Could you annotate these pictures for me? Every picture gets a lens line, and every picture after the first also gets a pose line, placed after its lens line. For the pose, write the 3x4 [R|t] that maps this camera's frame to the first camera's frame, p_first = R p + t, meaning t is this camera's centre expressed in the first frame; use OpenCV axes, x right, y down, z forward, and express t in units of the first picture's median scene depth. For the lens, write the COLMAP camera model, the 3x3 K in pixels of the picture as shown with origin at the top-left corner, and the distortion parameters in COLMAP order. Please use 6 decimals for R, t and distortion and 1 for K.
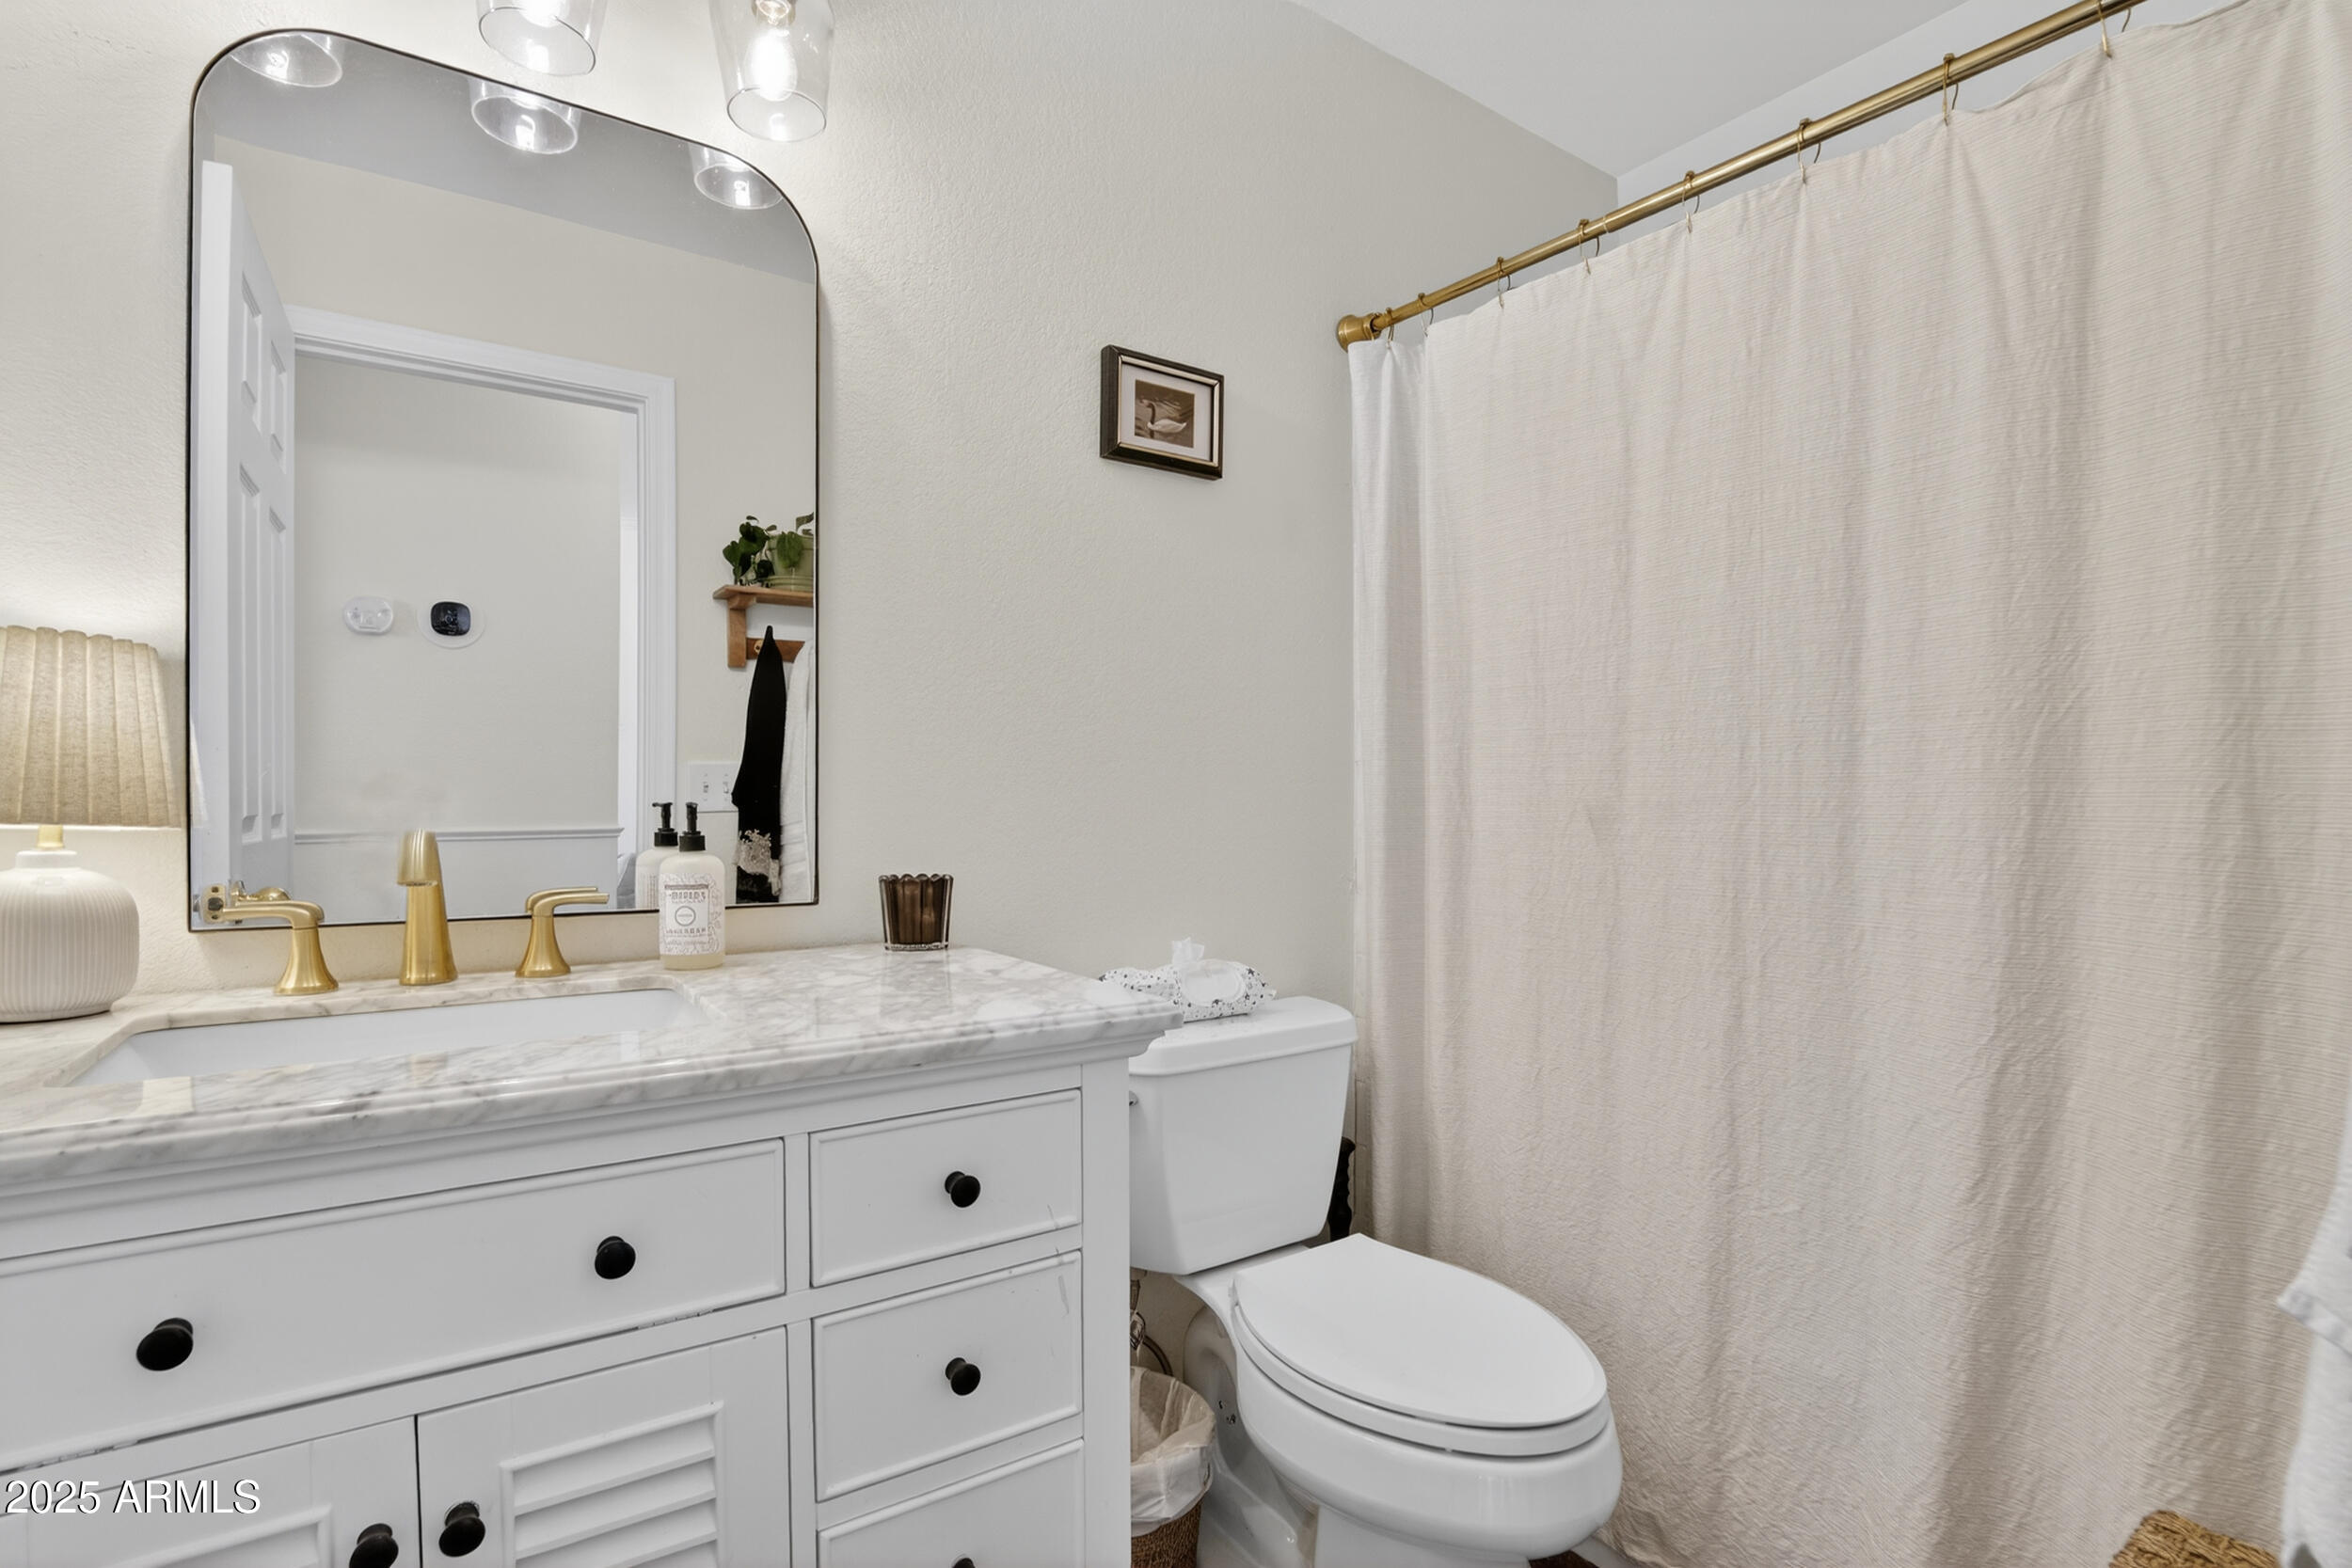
lens RADIAL K [[1078.5, 0, 1164.7], [0, 1078.5, 807.9], [0, 0, 1]] dist [-0.033589, 0.006626]
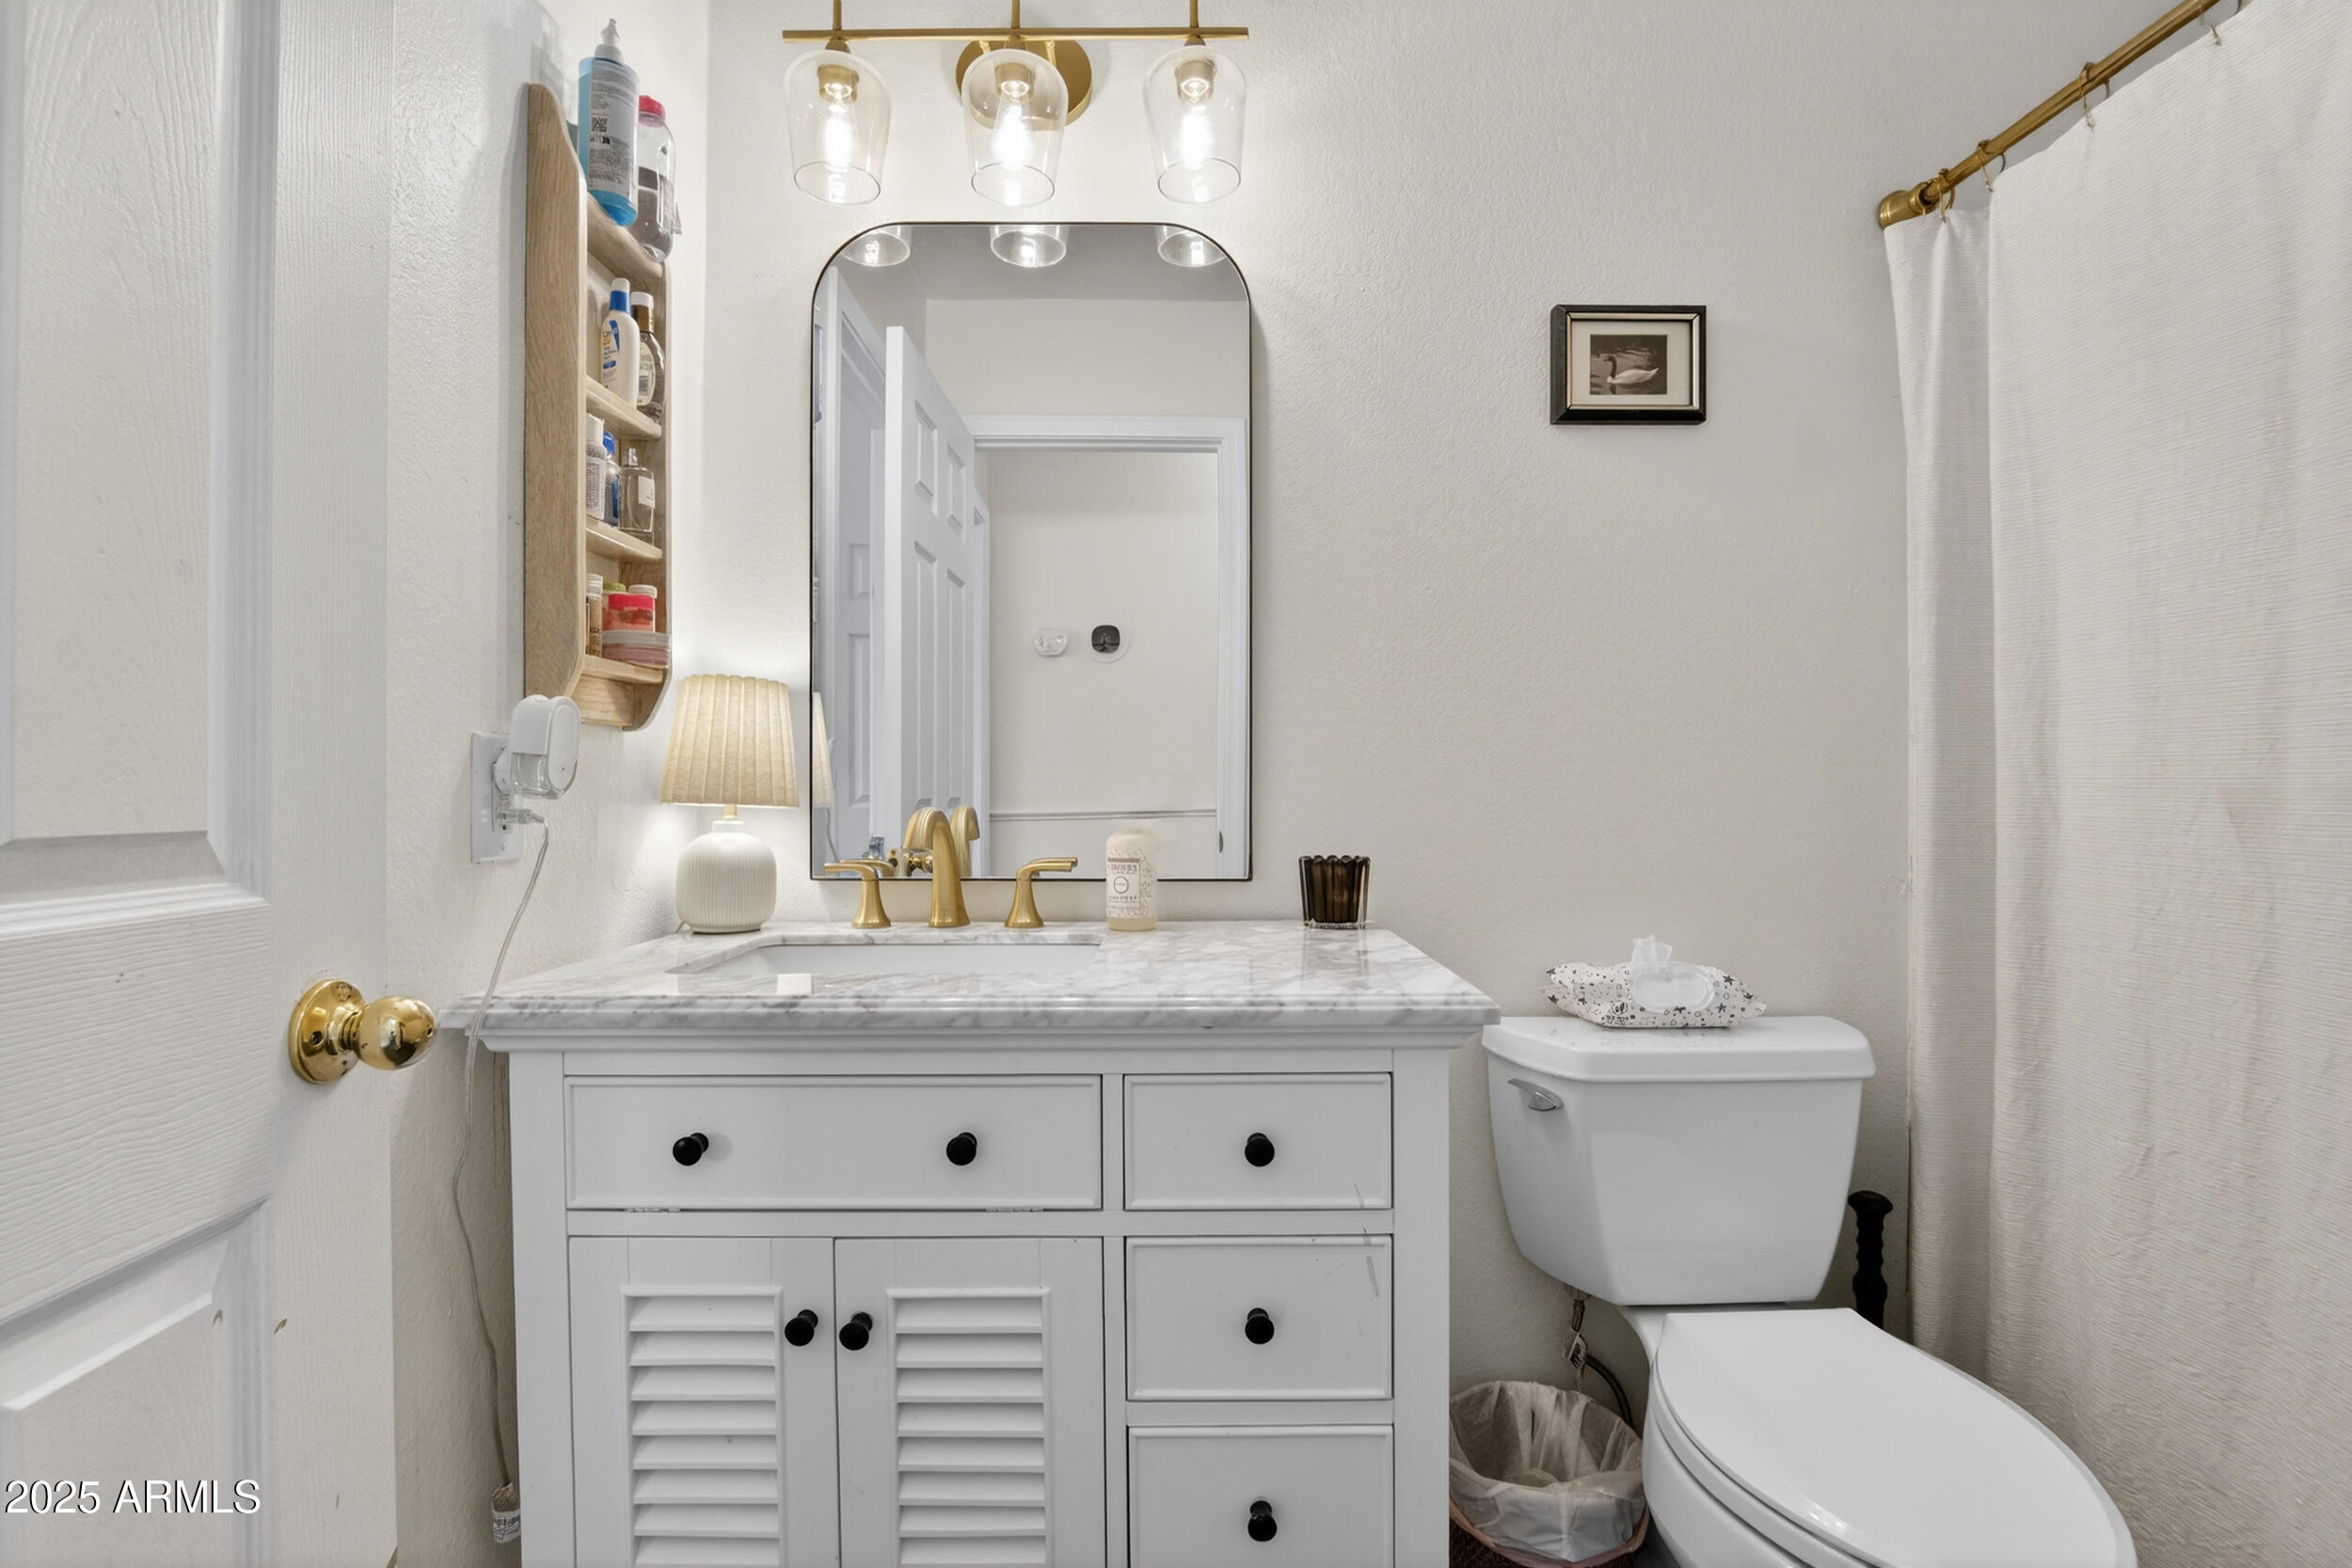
lens RADIAL K [[1058.0, 0, 1185.0], [0, 1058.0, 784.6], [0, 0, 1]] dist [-0.019985, 0.000270]
pose [[0.837902, -0.005196, -0.545796, 0.227704], [0.000687, 0.999964, -0.008464, 0.000620], [0.545820, 0.006717, 0.837876, 0.054998]]
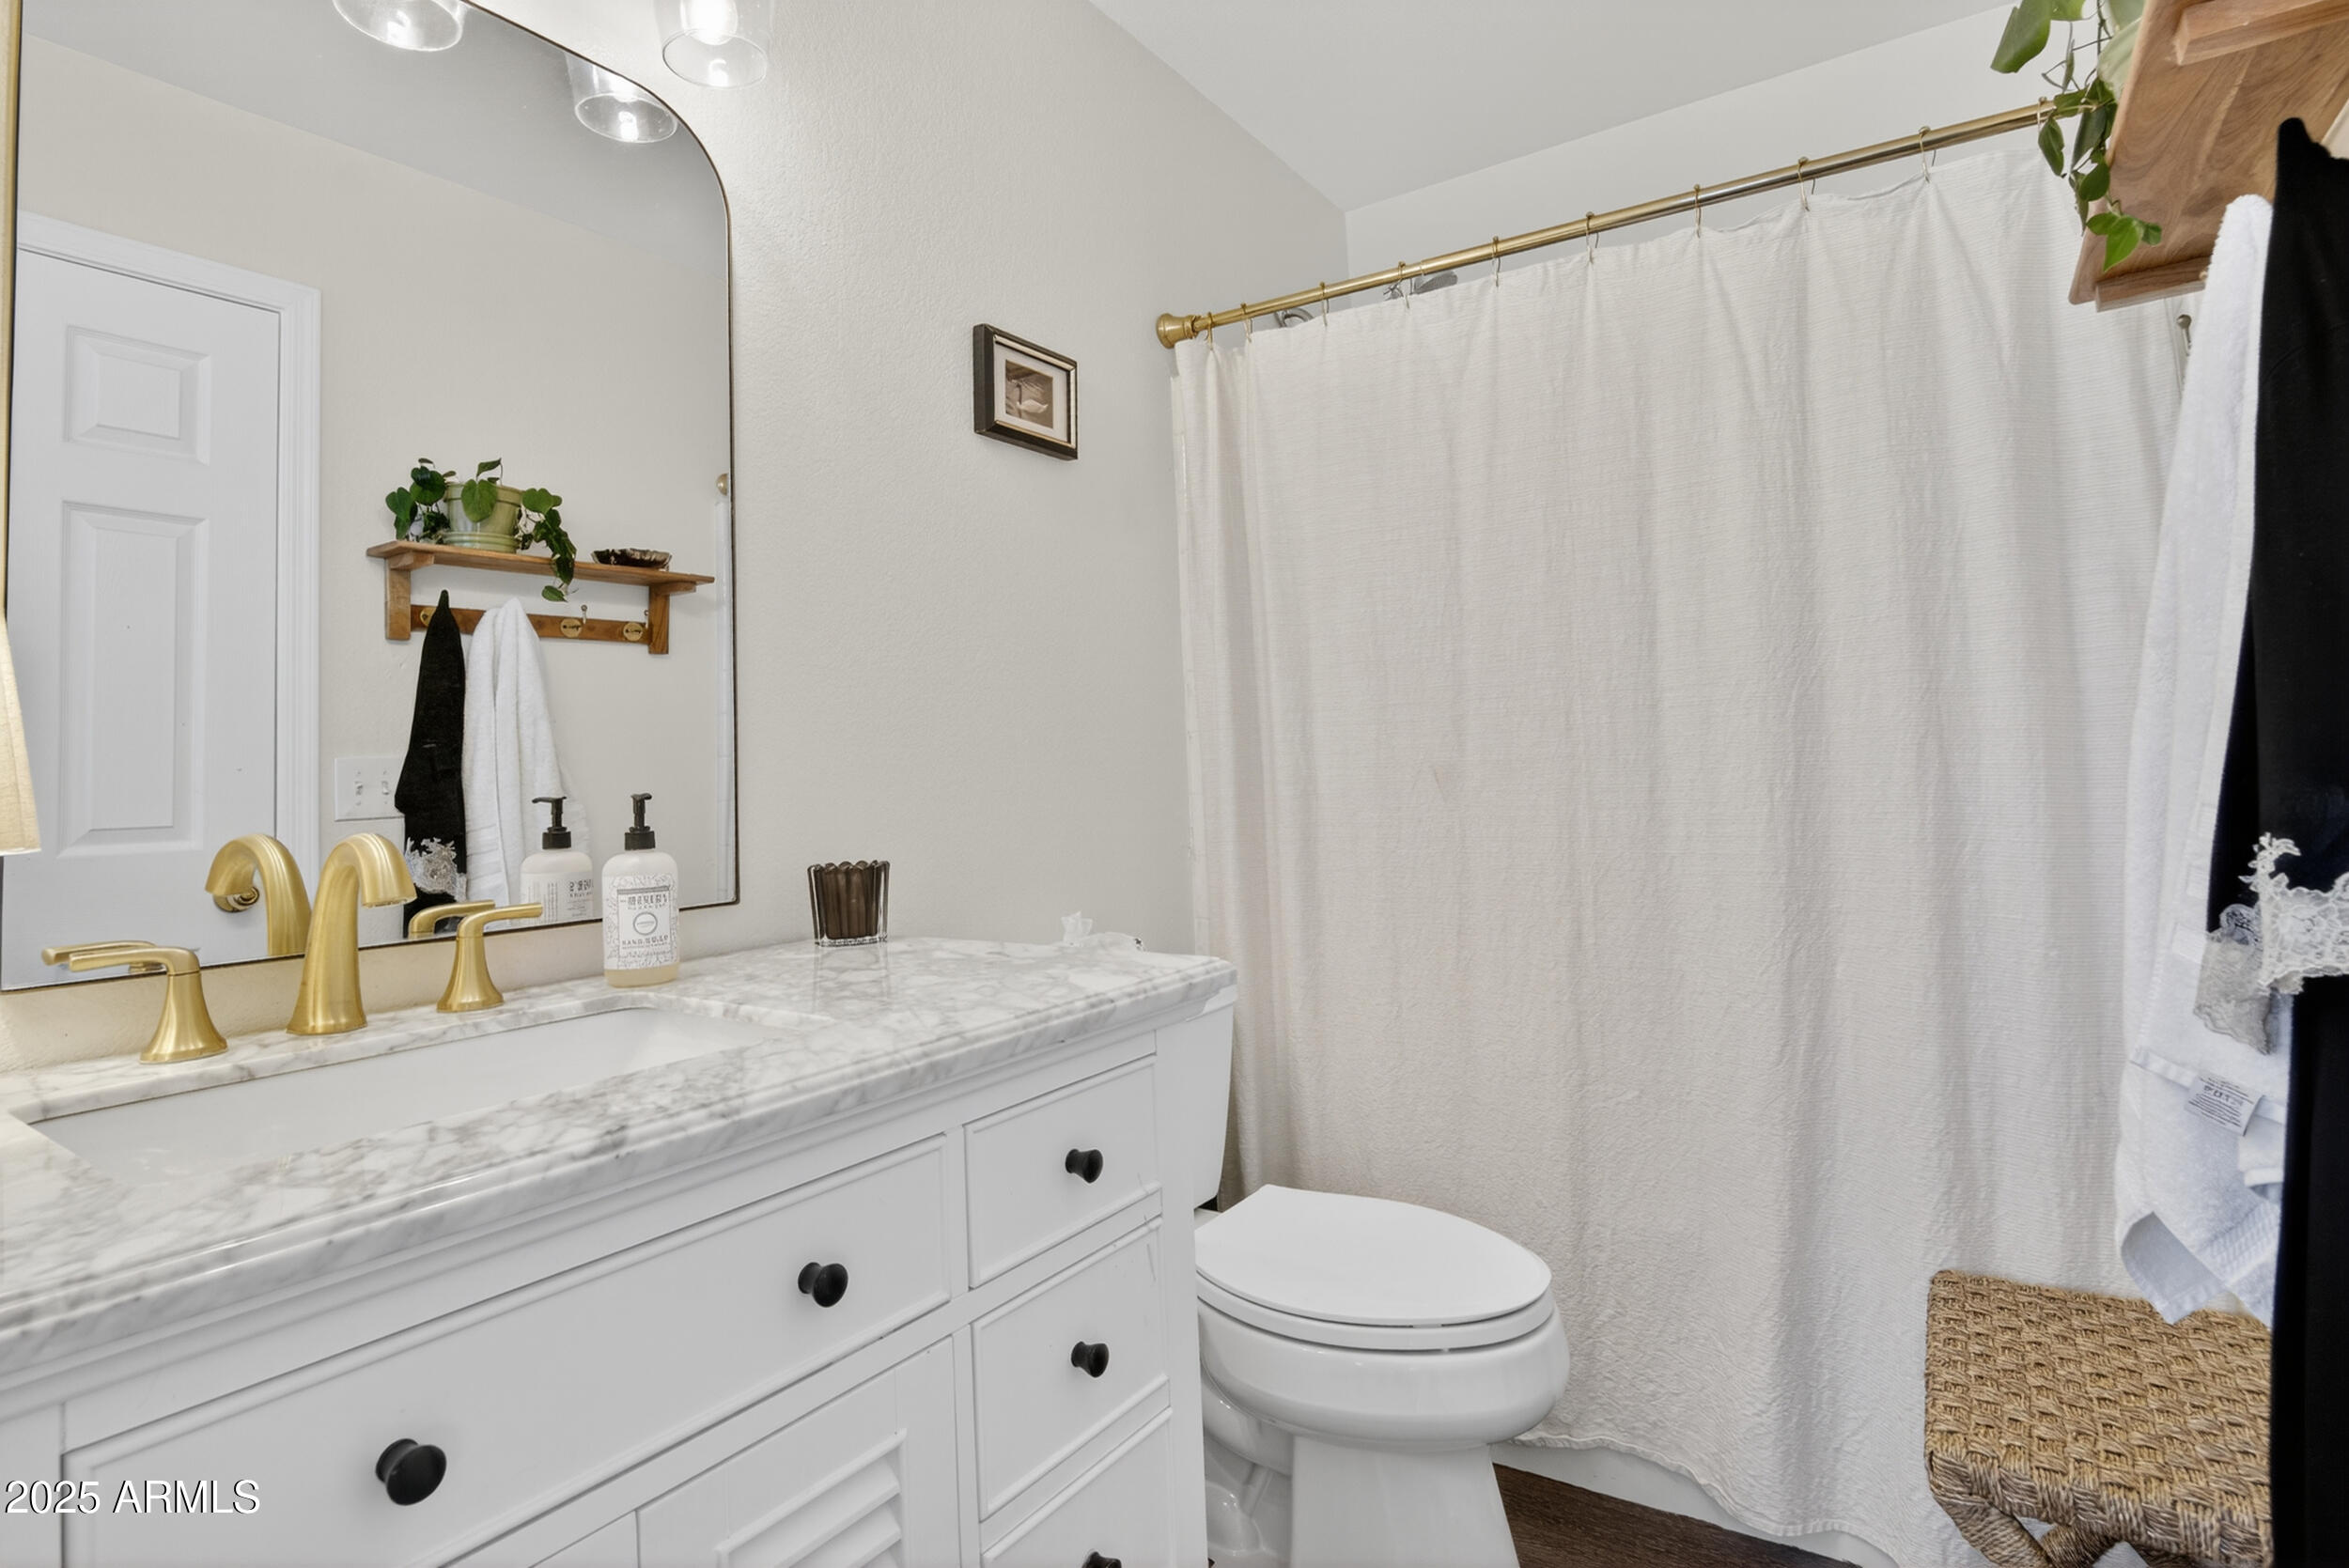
lens RADIAL K [[1130.4, 0, 1186.9], [0, 1130.4, 703.3], [0, 0, 1]] dist [-0.022928, 0.000292]
pose [[0.932182, -0.013680, 0.361730, -0.334113], [0.040015, 0.997056, -0.065413, -0.000697], [-0.359770, 0.075451, 0.929985, -0.029466]]
